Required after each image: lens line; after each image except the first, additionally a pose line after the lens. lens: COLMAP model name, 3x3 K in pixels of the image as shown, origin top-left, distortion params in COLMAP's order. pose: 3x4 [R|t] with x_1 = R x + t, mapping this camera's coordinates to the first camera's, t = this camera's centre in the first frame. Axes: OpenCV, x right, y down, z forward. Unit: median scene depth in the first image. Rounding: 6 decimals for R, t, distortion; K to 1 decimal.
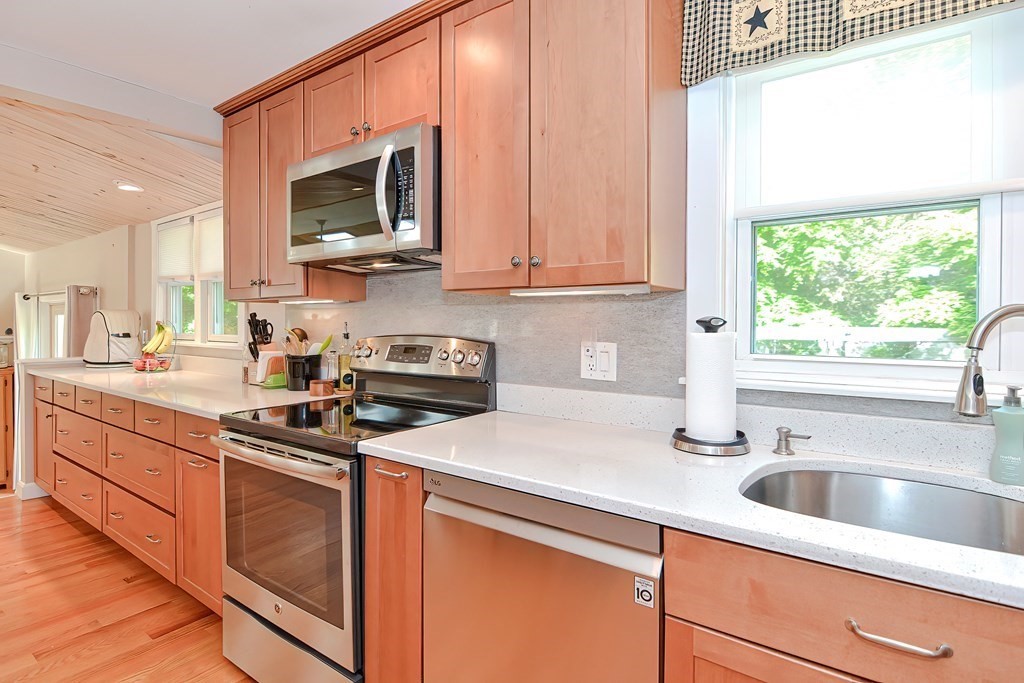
lens RADIAL K [[507.0, 0, 497.8], [0, 507.0, 324.1], [0, 0, 1]] dist [-0.005584, -0.002692]
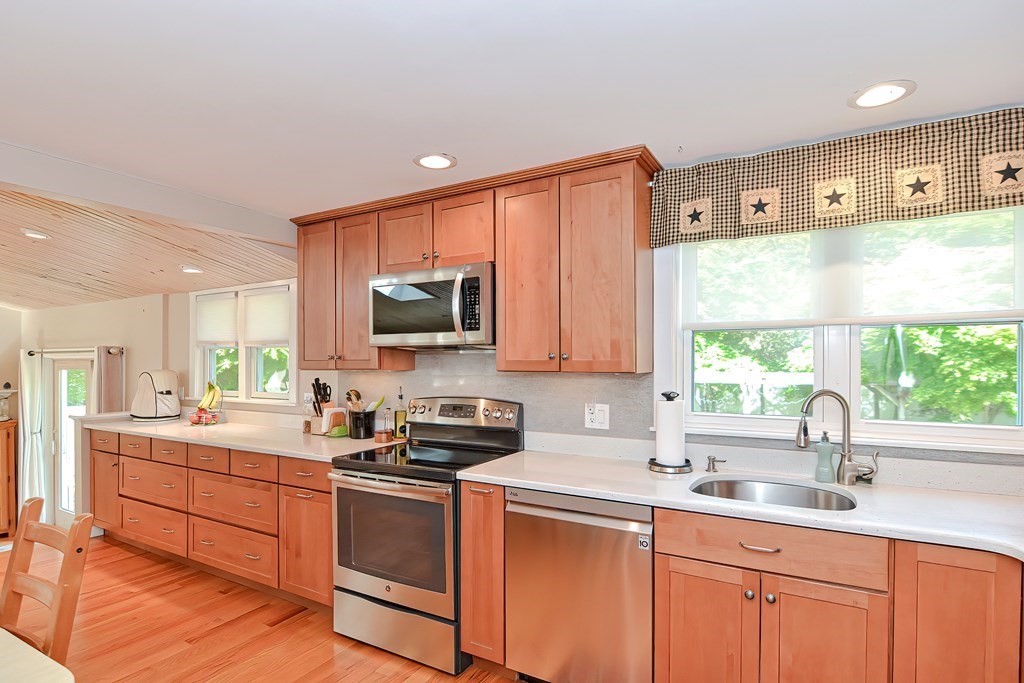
lens RADIAL K [[507.0, 0, 499.4], [0, 507.0, 358.0], [0, 0, 1]] dist [-0.005584, -0.002692]
pose [[0.993179, -0.002082, 0.116584, -0.245412], [0.003457, 0.999927, -0.011593, -0.078239], [-0.116552, 0.011917, 0.993113, -0.440430]]
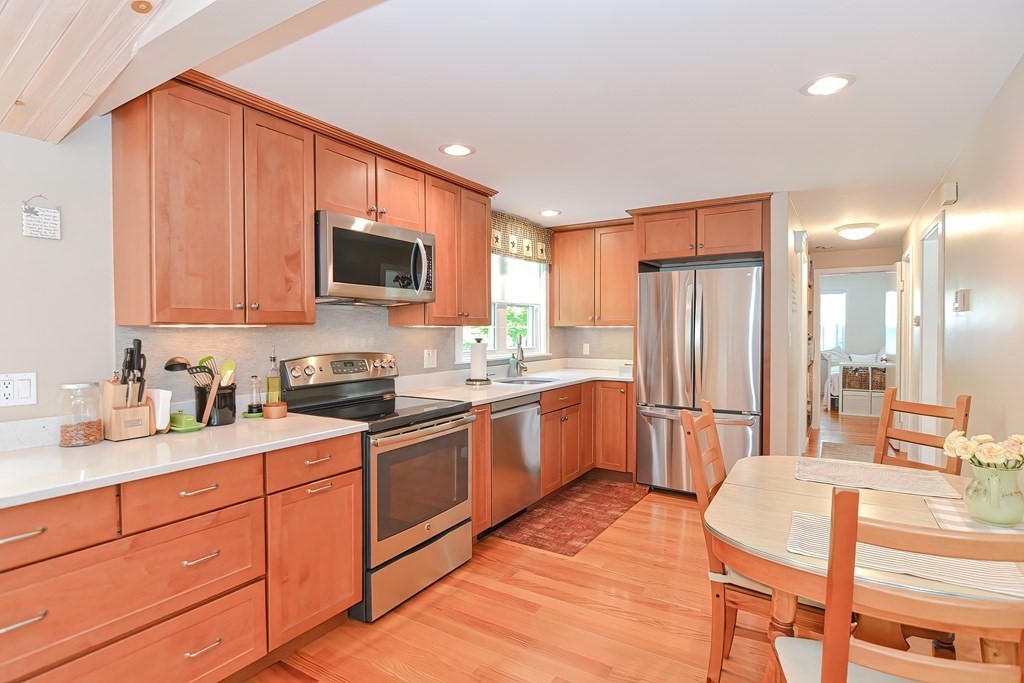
lens RADIAL K [[507.0, 0, 532.9], [0, 507.0, 343.4], [0, 0, 1]] dist [-0.005584, -0.002692]
pose [[-0.108692, -0.027787, 0.993687, -1.752057], [0.008518, 0.999547, 0.028882, -0.043084], [-0.994039, 0.011604, -0.108406, 0.728205]]
